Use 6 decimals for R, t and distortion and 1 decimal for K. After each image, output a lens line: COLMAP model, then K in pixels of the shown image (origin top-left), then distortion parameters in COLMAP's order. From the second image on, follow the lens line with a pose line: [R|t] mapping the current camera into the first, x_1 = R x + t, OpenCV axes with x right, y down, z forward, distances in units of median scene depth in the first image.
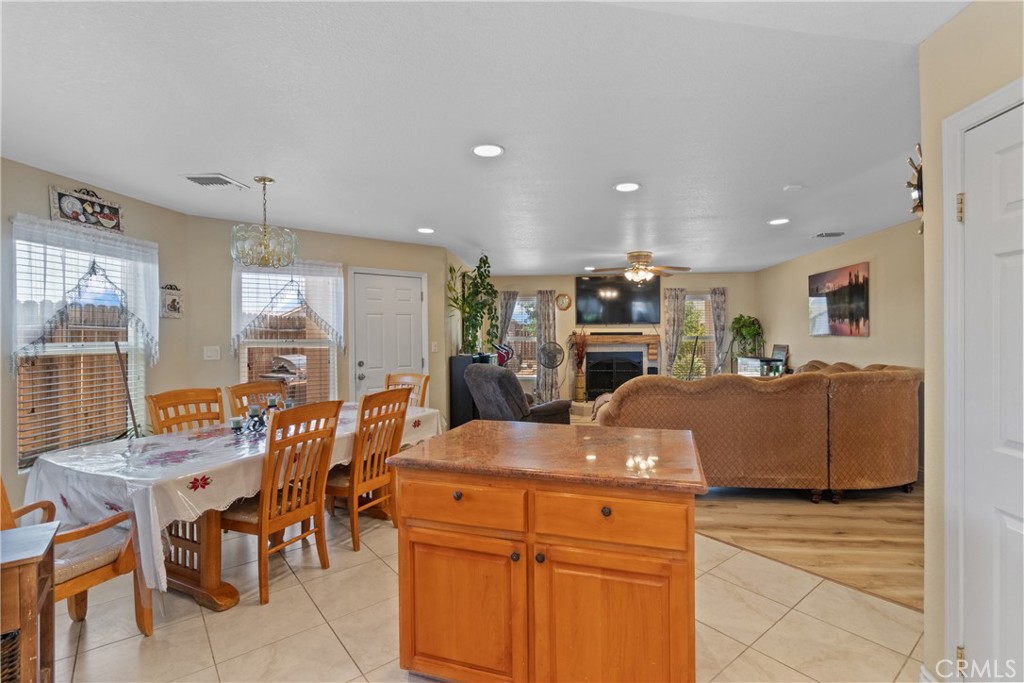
lens RADIAL K [[476.8, 0, 512.0], [0, 476.8, 328.2], [0, 0, 1]] dist [0.000263, 0.000130]
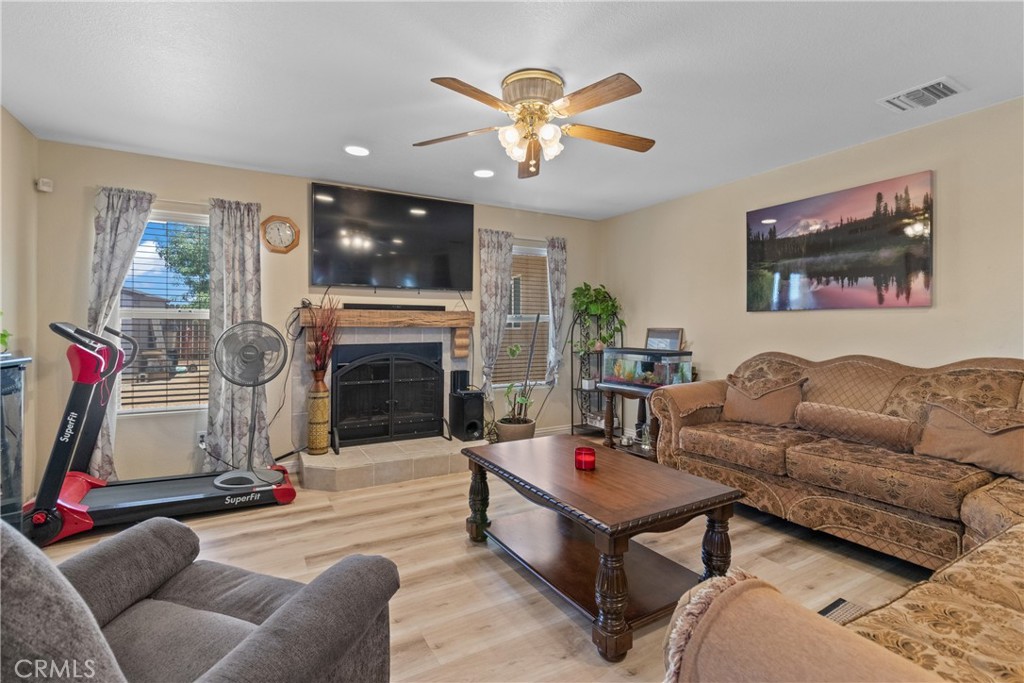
lens RADIAL K [[476.8, 0, 512.0], [0, 476.8, 328.2], [0, 0, 1]] dist [0.000263, 0.000130]
pose [[0.810421, 0.005637, 0.585821, 0.022973], [-0.014206, 0.999849, 0.010031, 0.026873], [-0.585676, -0.016452, 0.810378, 0.524933]]
